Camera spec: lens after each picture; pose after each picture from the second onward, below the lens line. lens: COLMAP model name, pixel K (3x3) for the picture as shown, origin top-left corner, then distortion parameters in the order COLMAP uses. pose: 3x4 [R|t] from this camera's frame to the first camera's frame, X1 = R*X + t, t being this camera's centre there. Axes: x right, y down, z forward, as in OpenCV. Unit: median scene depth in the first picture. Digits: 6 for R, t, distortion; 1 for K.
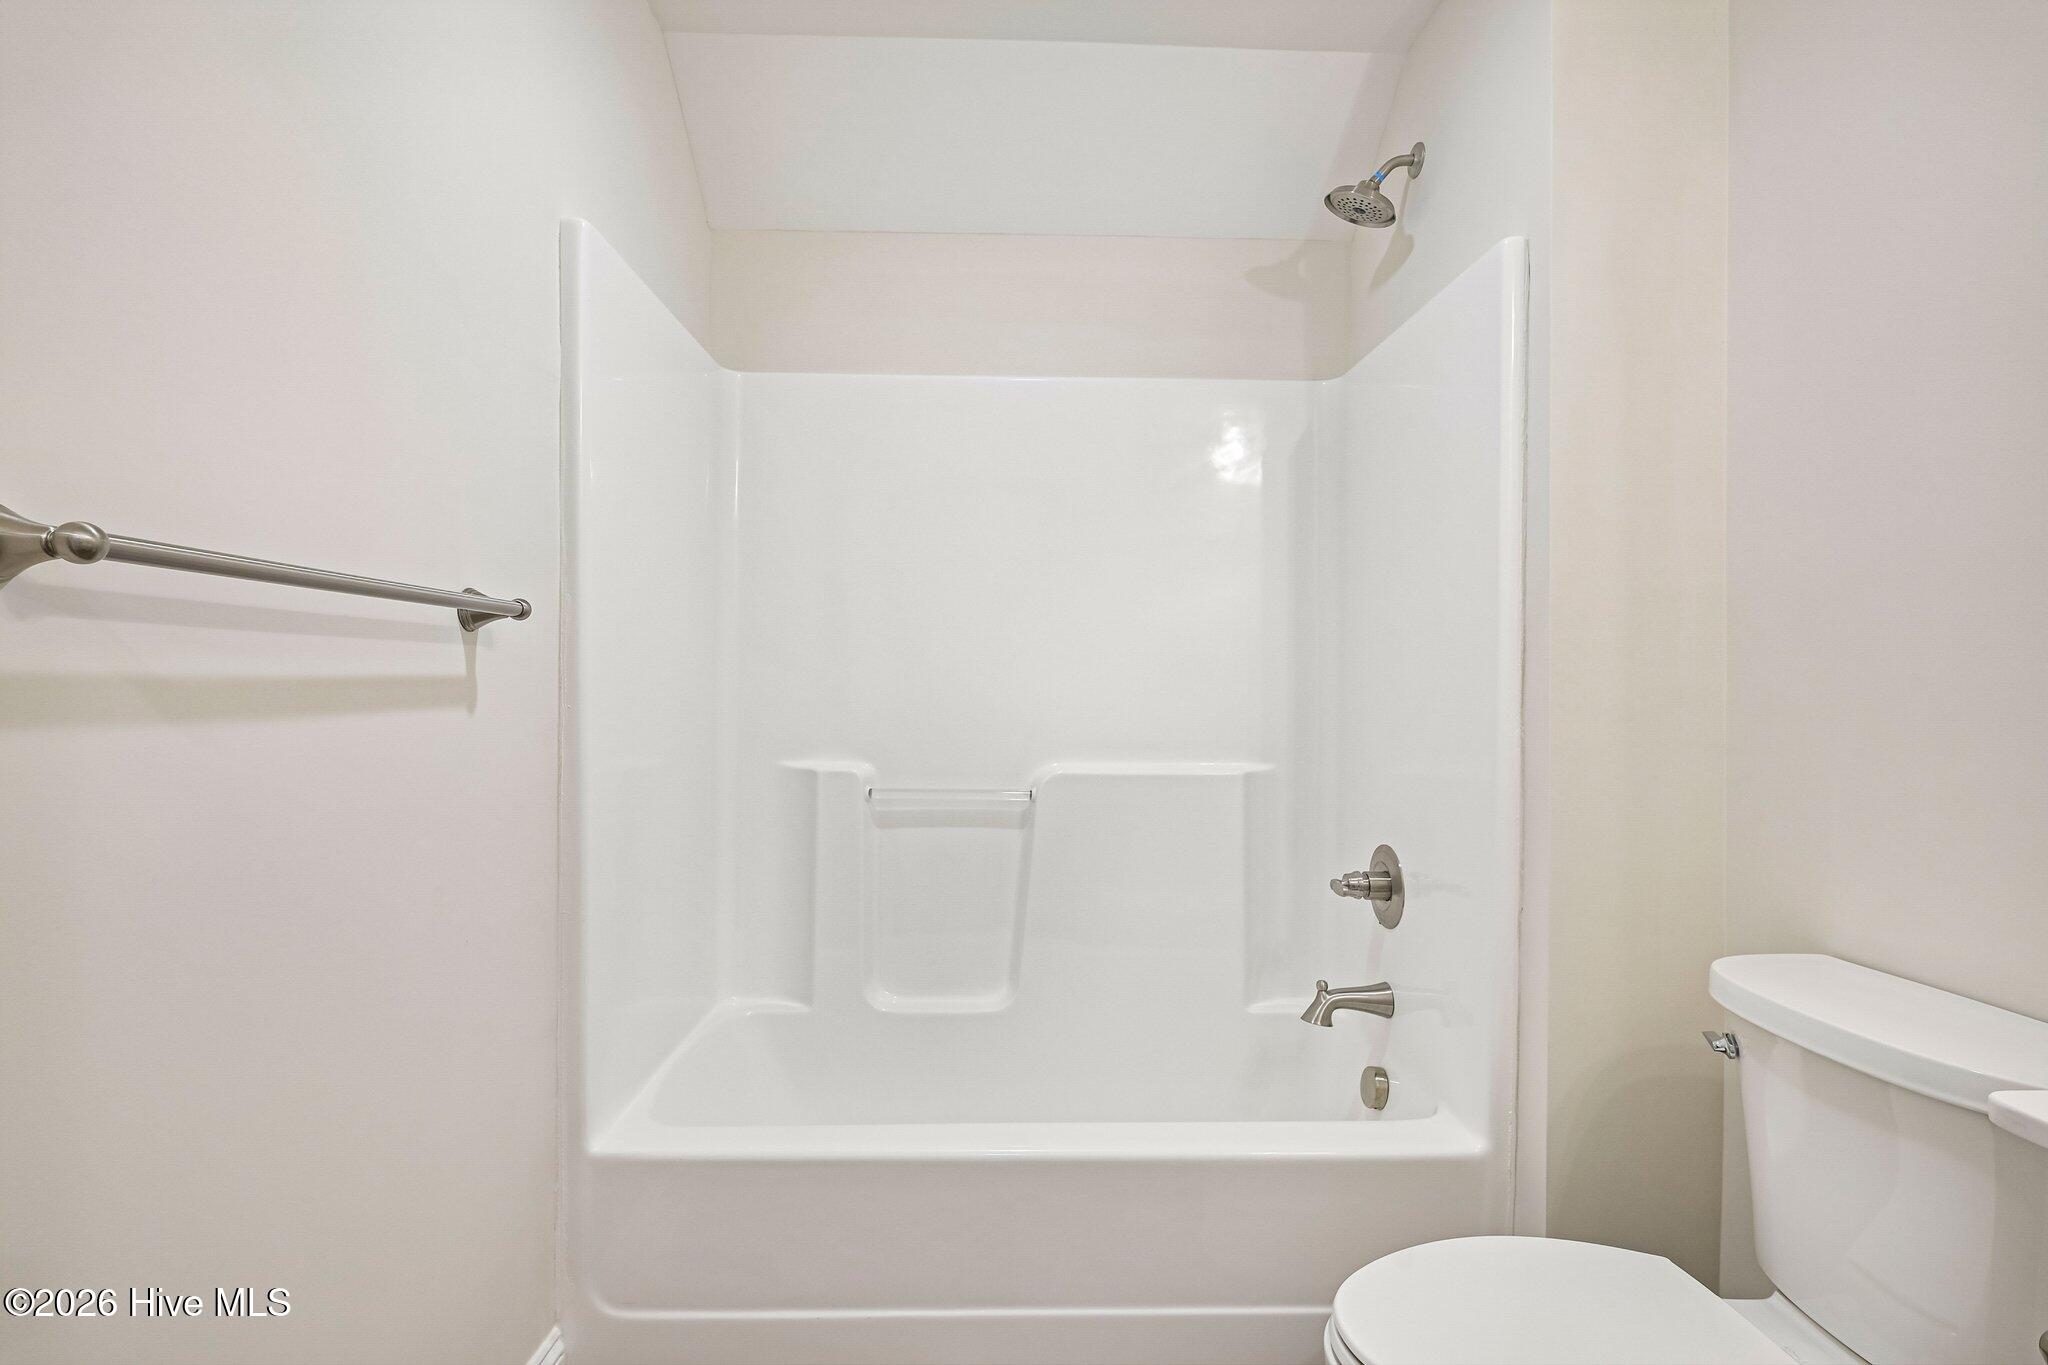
lens RADIAL K [[978.4, 0, 1024.8], [0, 978.4, 685.1], [0, 0, 1]] dist [0.005721, -0.000105]
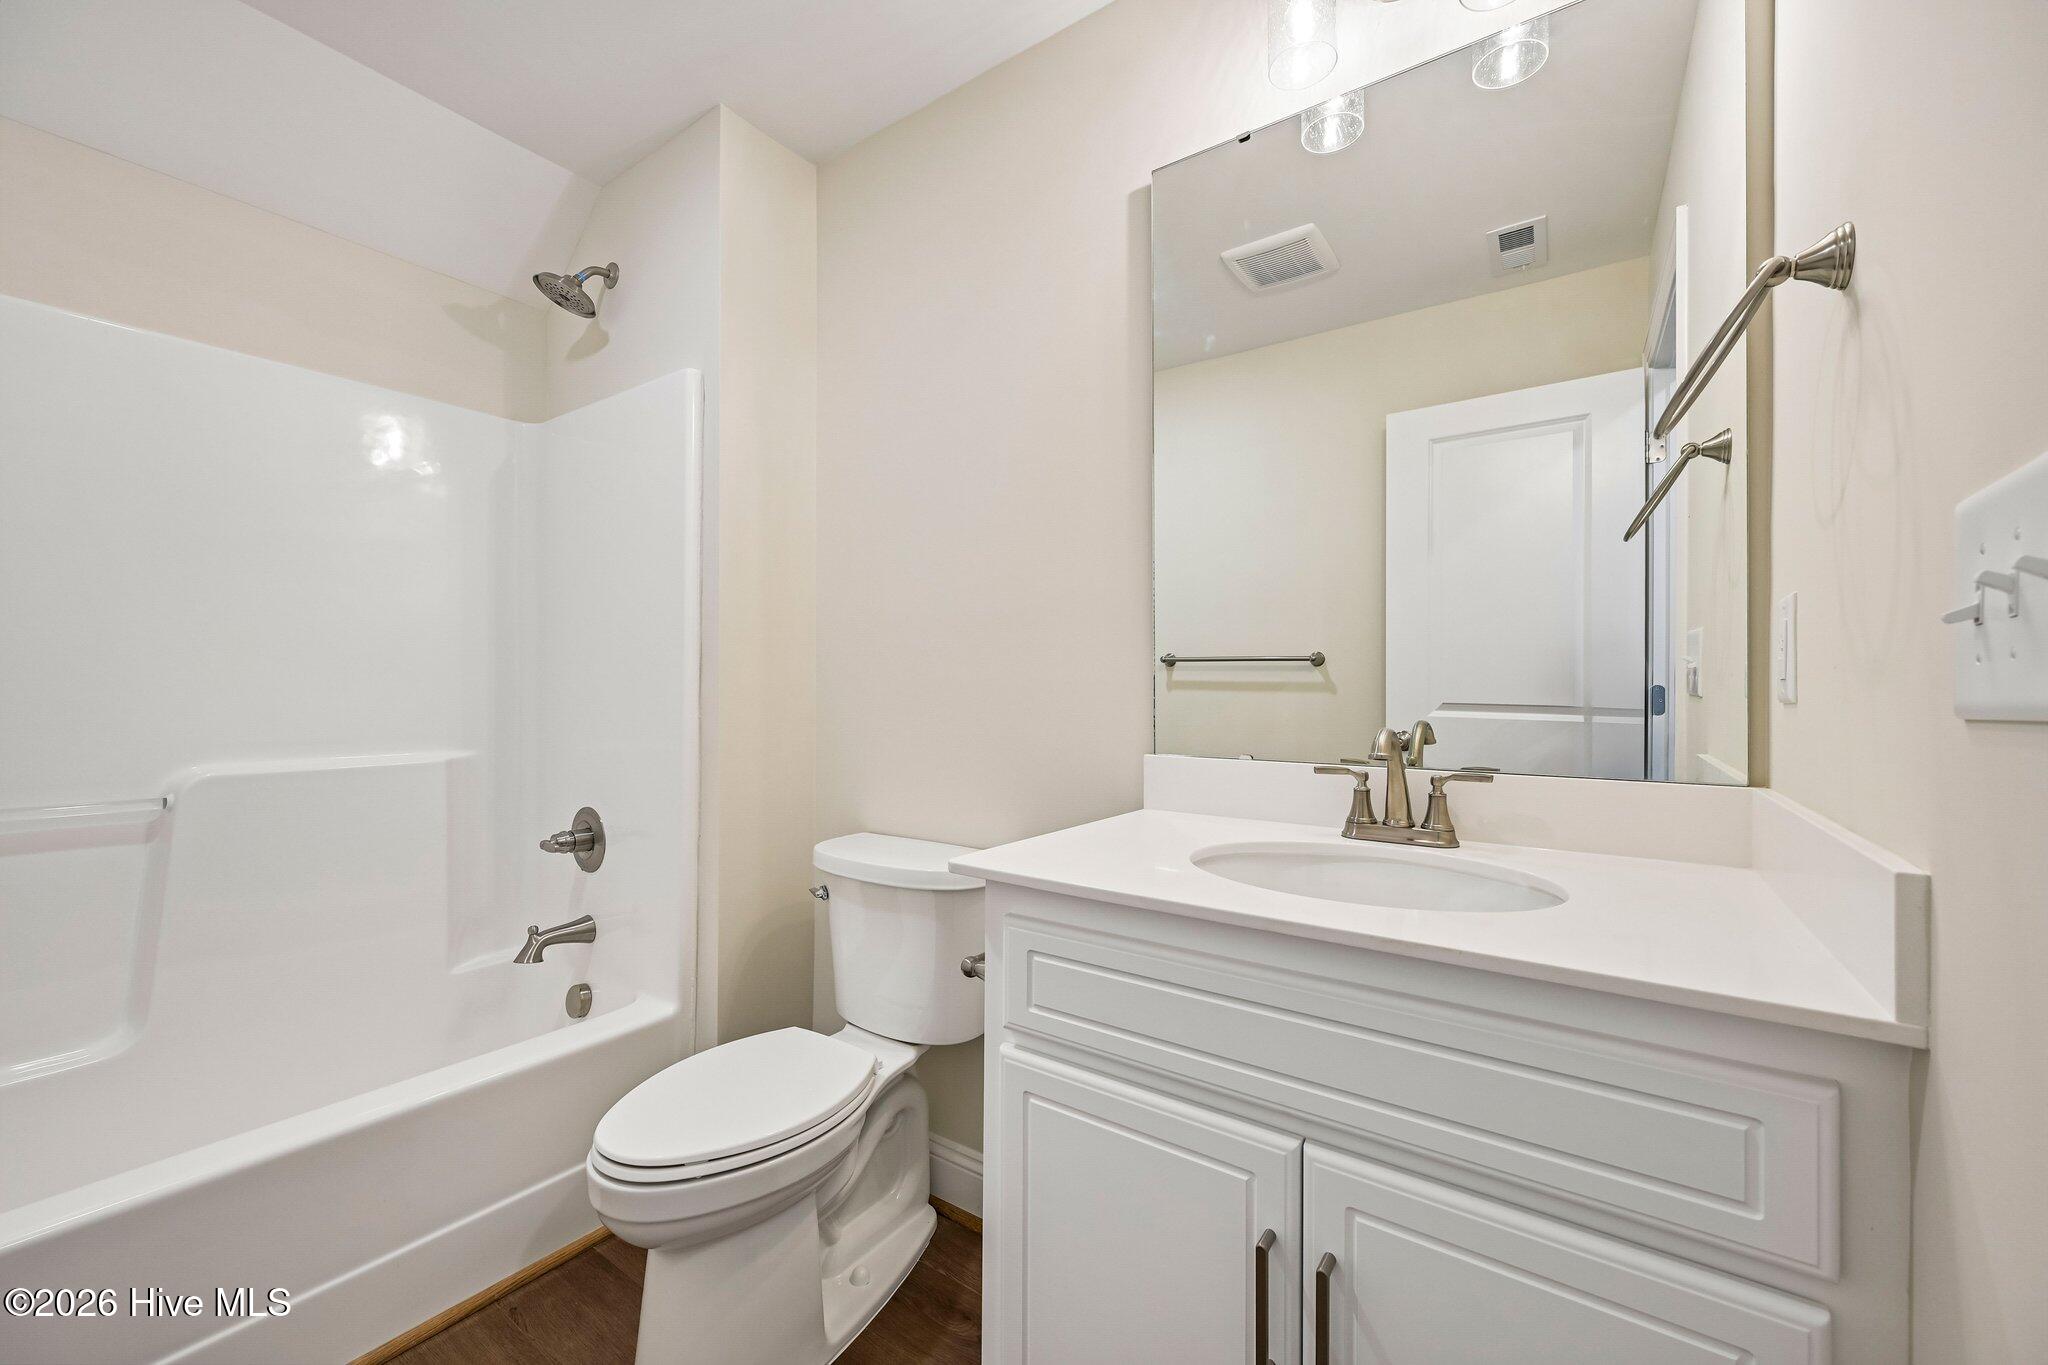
lens RADIAL K [[803.7, 0, 1026.7], [0, 803.7, 682.6], [0, 0, 1]] dist [0.000098, 0.000061]
pose [[0.605237, -0.003055, 0.796039, -0.115213], [-0.002128, 0.999983, 0.005455, -0.004860], [-0.796042, -0.004996, 0.605221, -0.081236]]
